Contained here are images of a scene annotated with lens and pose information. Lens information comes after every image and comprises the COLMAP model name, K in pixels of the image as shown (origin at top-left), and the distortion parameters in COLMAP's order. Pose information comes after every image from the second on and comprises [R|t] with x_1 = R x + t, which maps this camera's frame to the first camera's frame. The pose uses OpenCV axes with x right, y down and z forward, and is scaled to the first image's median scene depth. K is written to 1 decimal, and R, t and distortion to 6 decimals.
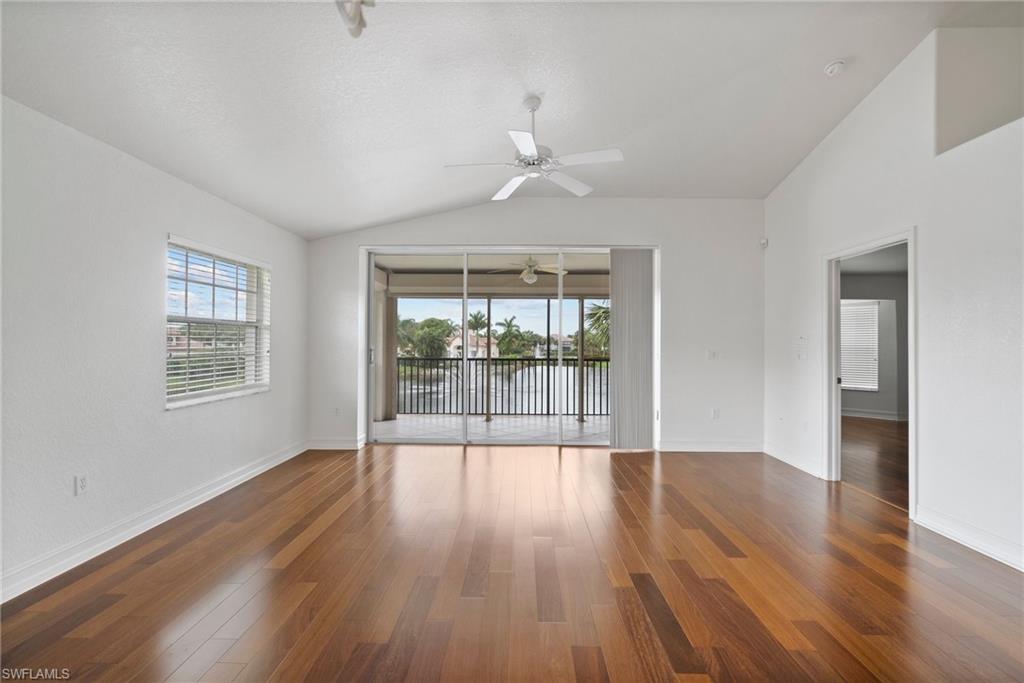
lens RADIAL K [[448.3, 0, 498.5], [0, 448.3, 327.1], [0, 0, 1]] dist [-0.015135, 0.004536]
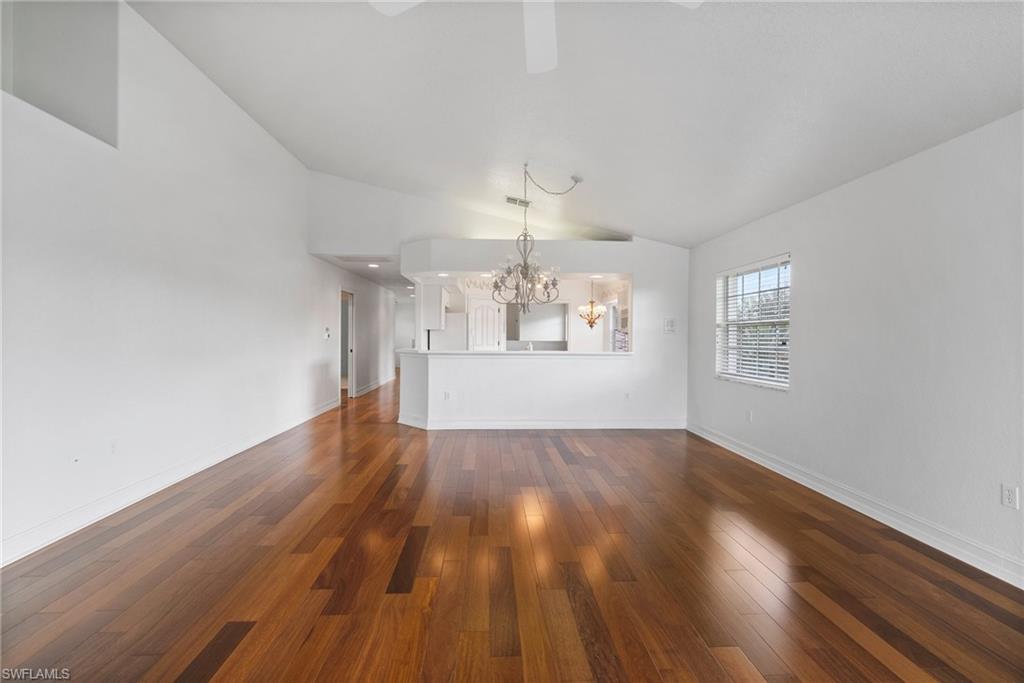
lens RADIAL K [[448.3, 0, 511.1], [0, 448.3, 339.2], [0, 0, 1]] dist [-0.015135, 0.004536]
pose [[-0.994838, -0.011915, -0.100771, 0.187590], [-0.009370, 0.999626, -0.025691, 0.068657], [0.101039, -0.024614, -0.994578, 1.925153]]
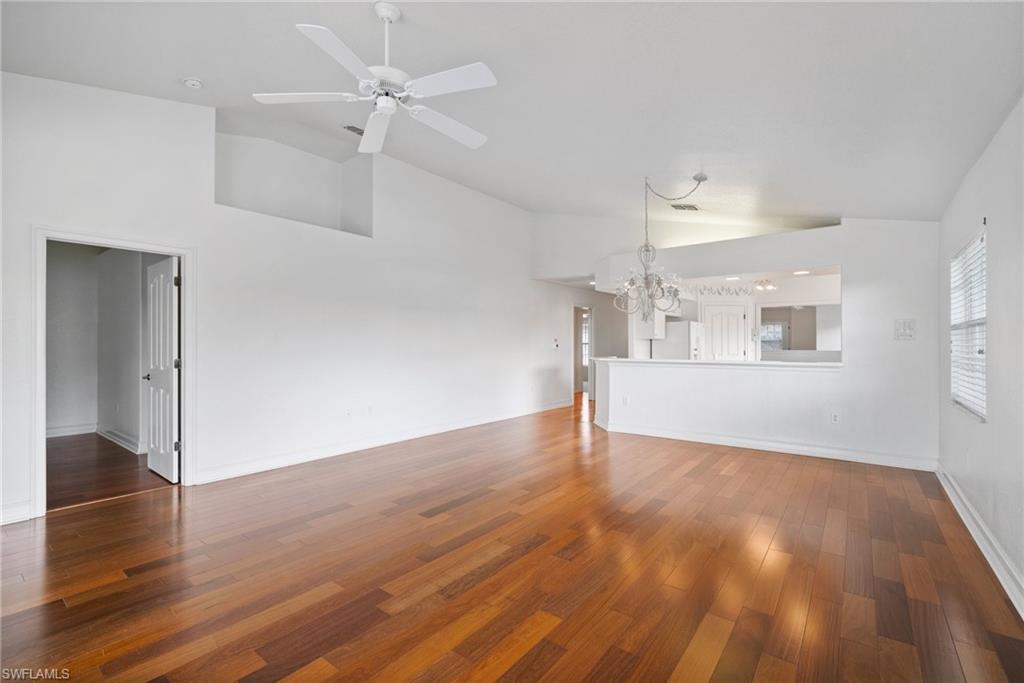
lens RADIAL K [[448.3, 0, 511.9], [0, 448.3, 344.5], [0, 0, 1]] dist [-0.015135, 0.004536]
pose [[-0.821778, -0.004068, 0.569793, -0.660990], [-0.022242, 0.999441, -0.024944, 0.068417], [-0.569374, -0.033172, -0.821409, 1.968719]]
